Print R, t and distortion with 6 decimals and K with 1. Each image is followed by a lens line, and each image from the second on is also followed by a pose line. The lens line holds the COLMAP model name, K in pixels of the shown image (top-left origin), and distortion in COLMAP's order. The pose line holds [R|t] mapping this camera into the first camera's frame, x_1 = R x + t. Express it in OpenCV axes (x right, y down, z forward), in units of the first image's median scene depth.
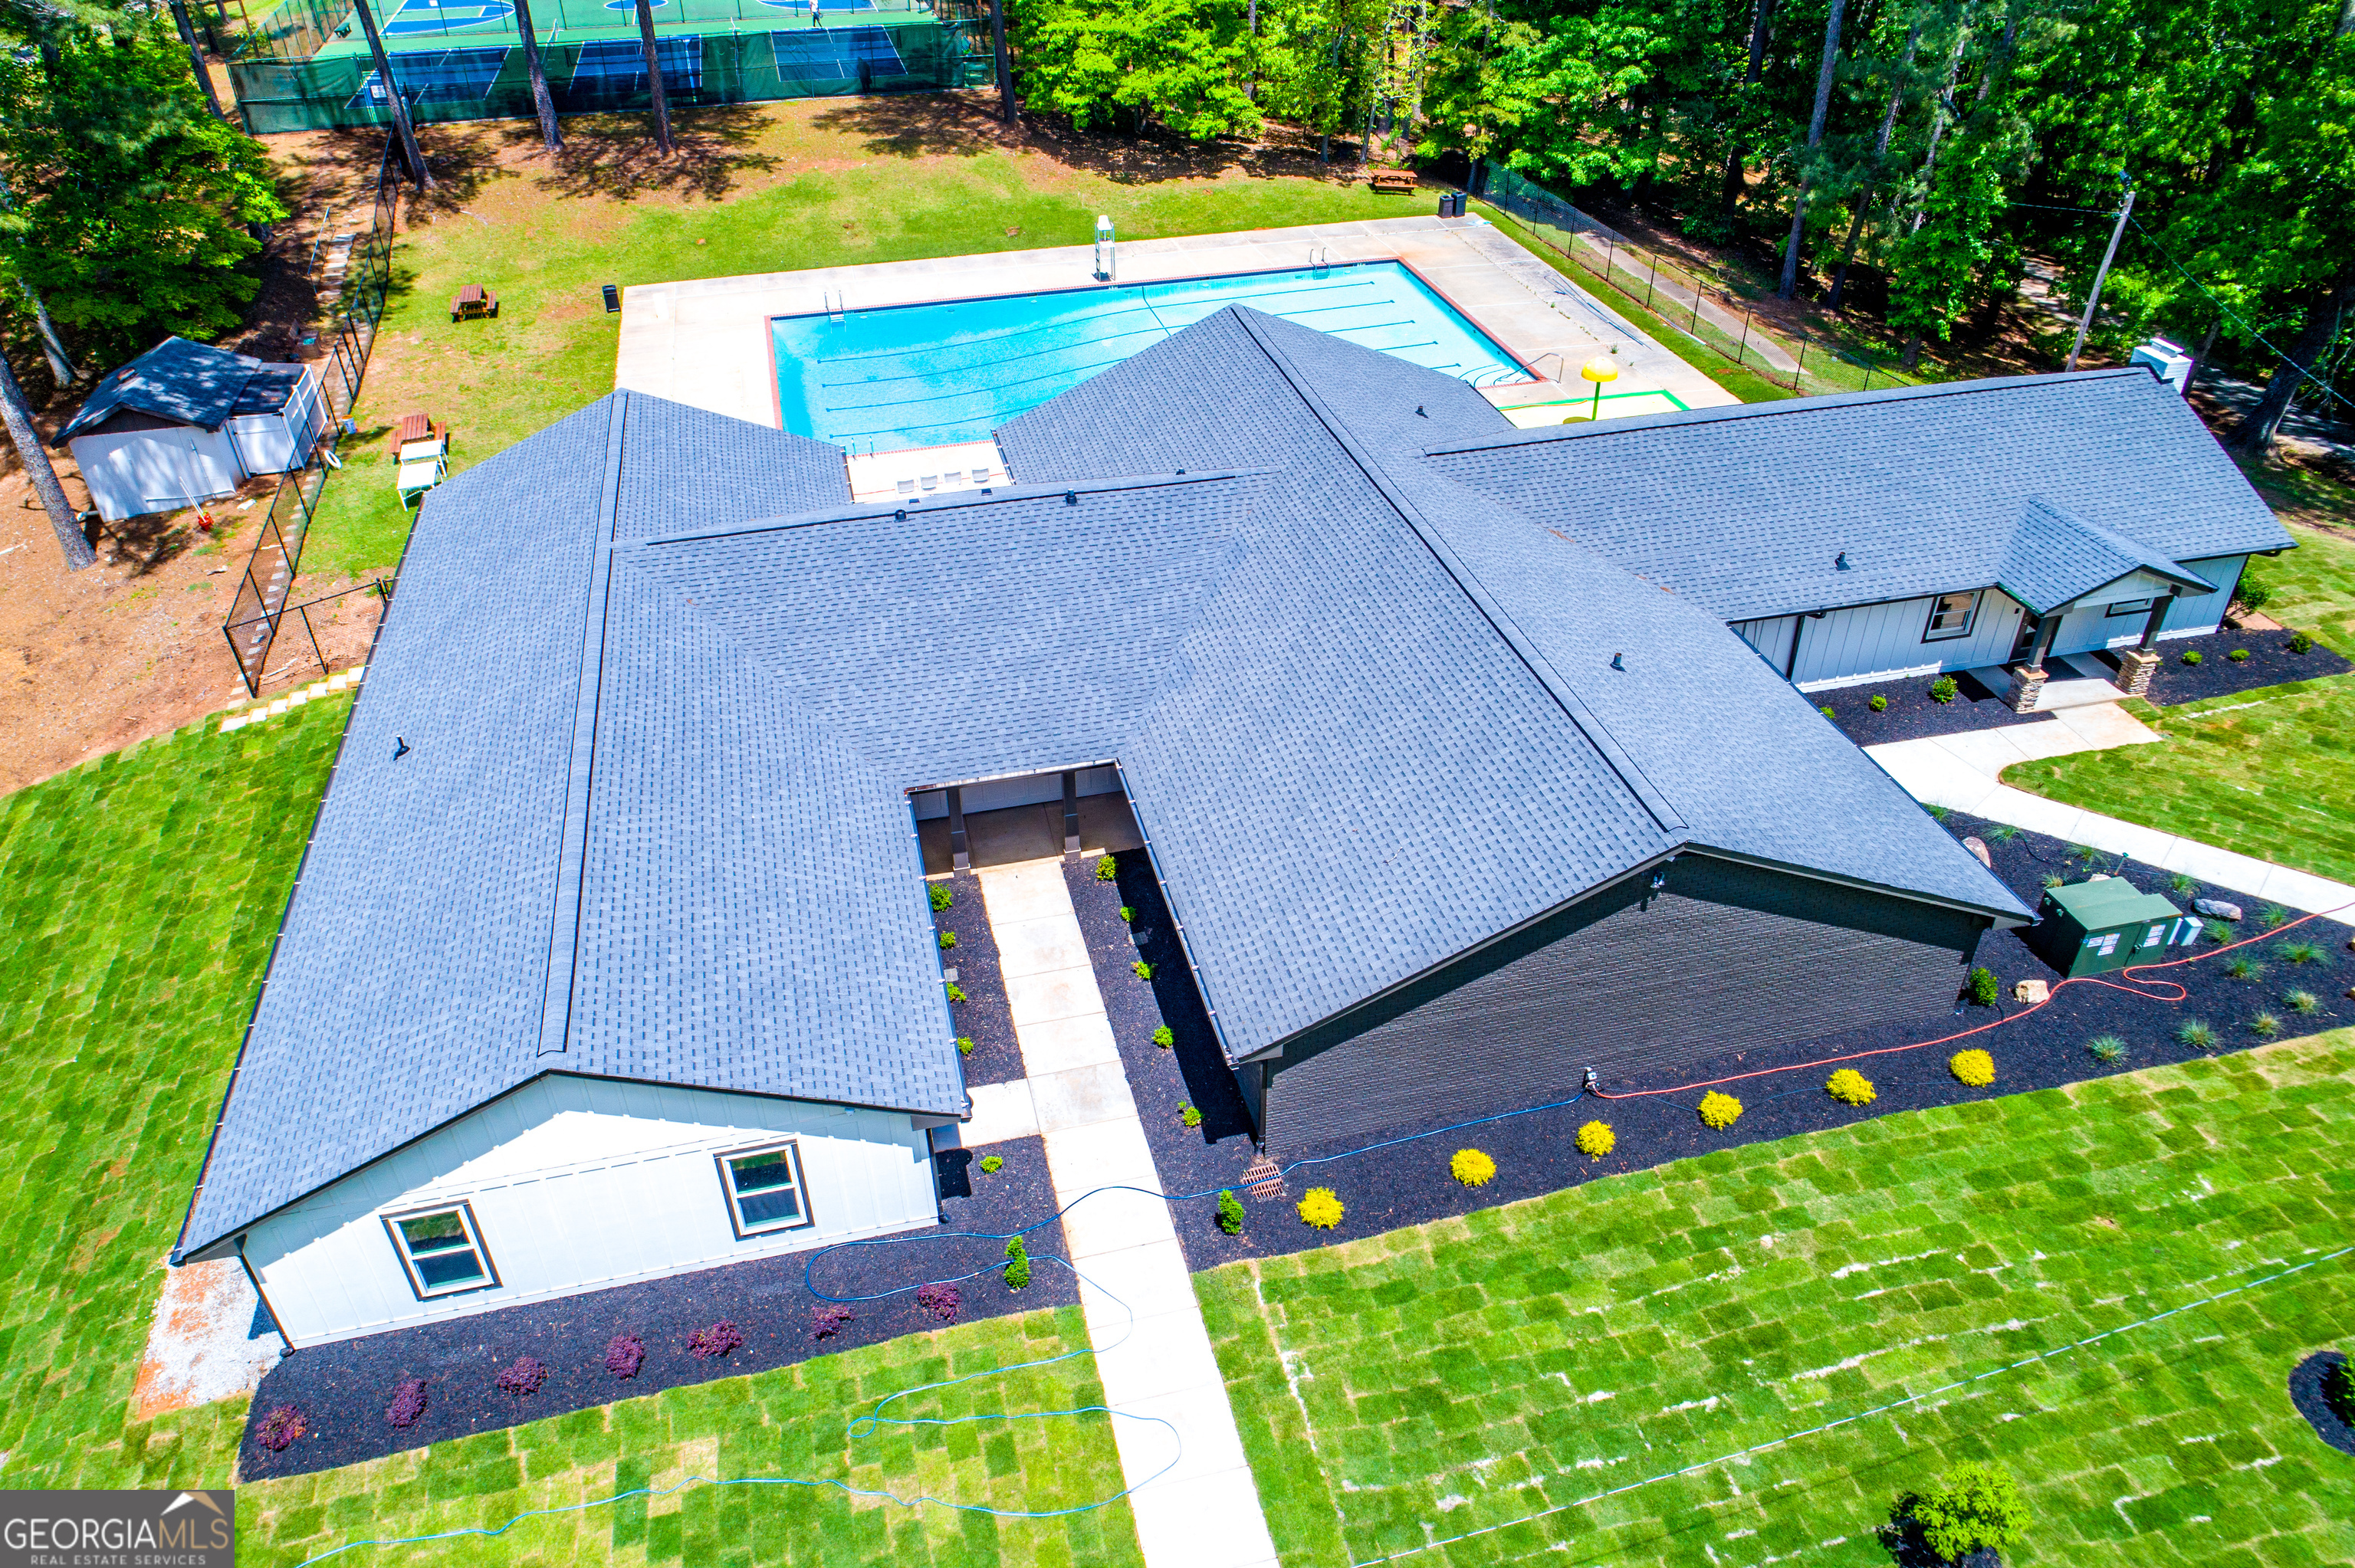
lens RADIAL K [[1586.1, 0, 1149.4], [0, 1586.1, 786.3], [0, 0, 1]] dist [0.000113, 0.001182]
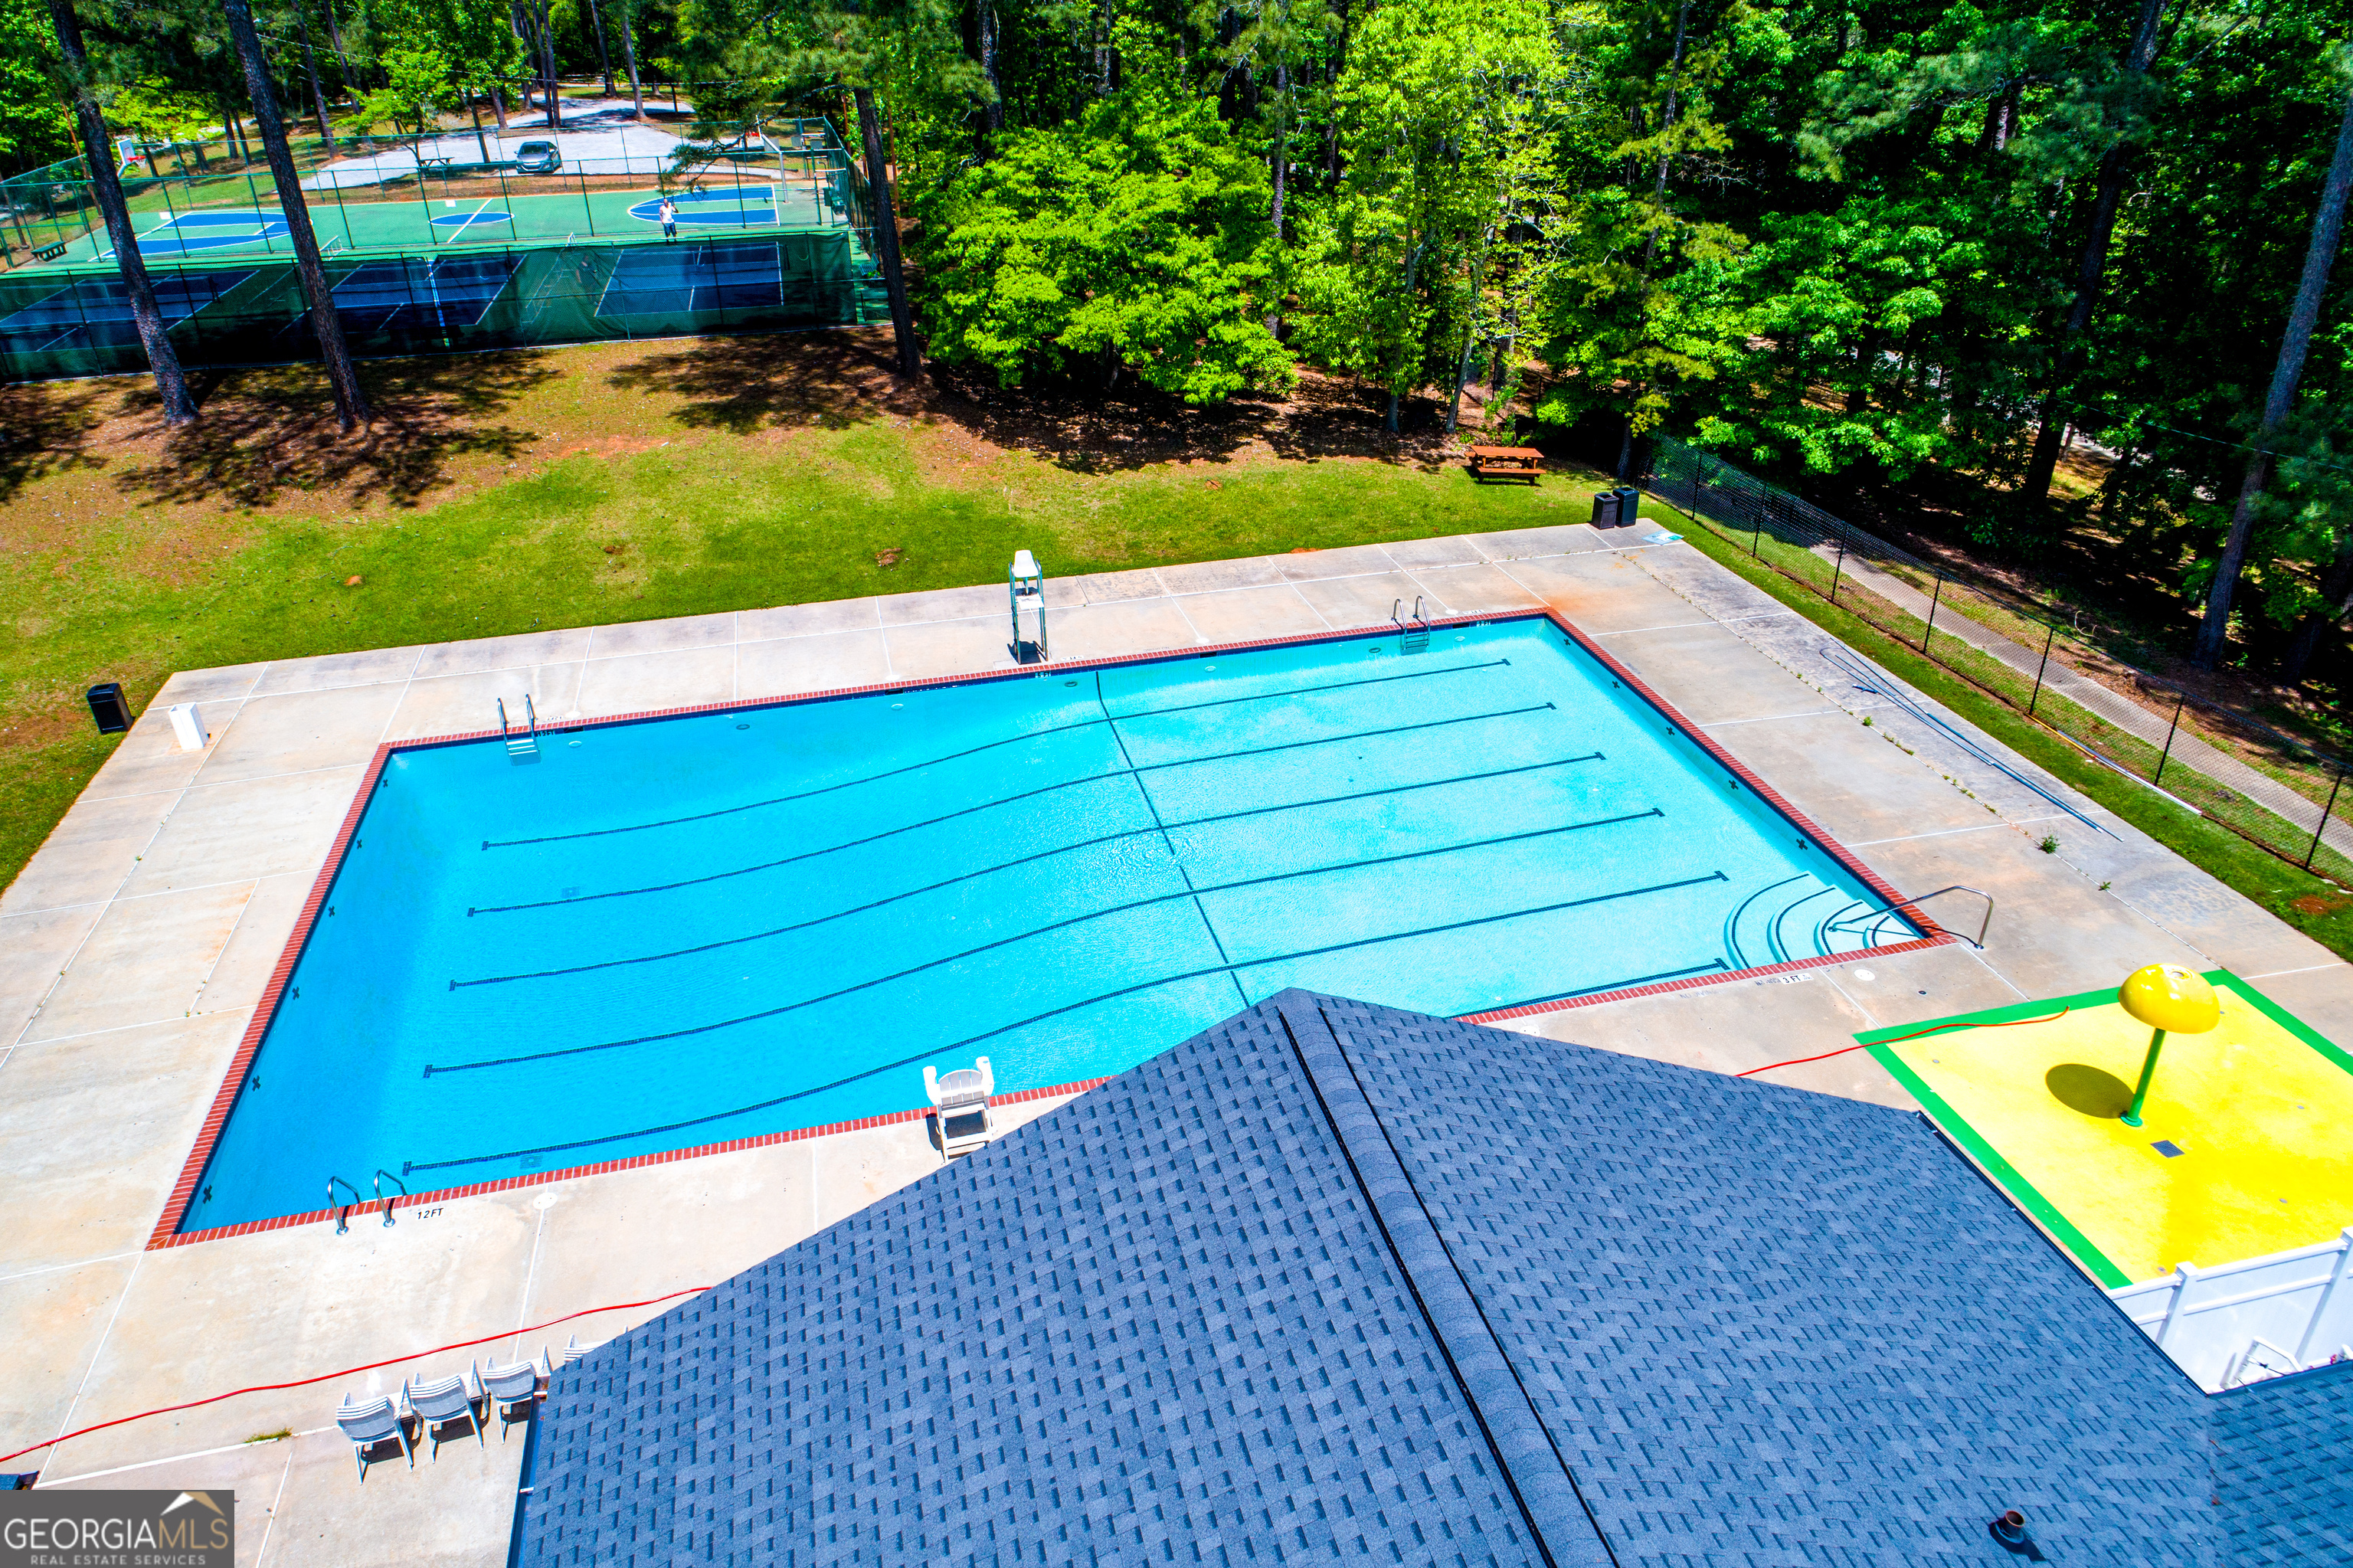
lens RADIAL K [[1562.7, 0, 1172.8], [0, 1562.7, 784.4], [0, 0, 1]] dist [0.000245, 0.000189]
pose [[0.999973, -0.006133, 0.004057, 0.017851], [0.006579, 0.992657, -0.120787, -0.186998], [-0.003287, 0.120810, 0.992670, 0.411958]]
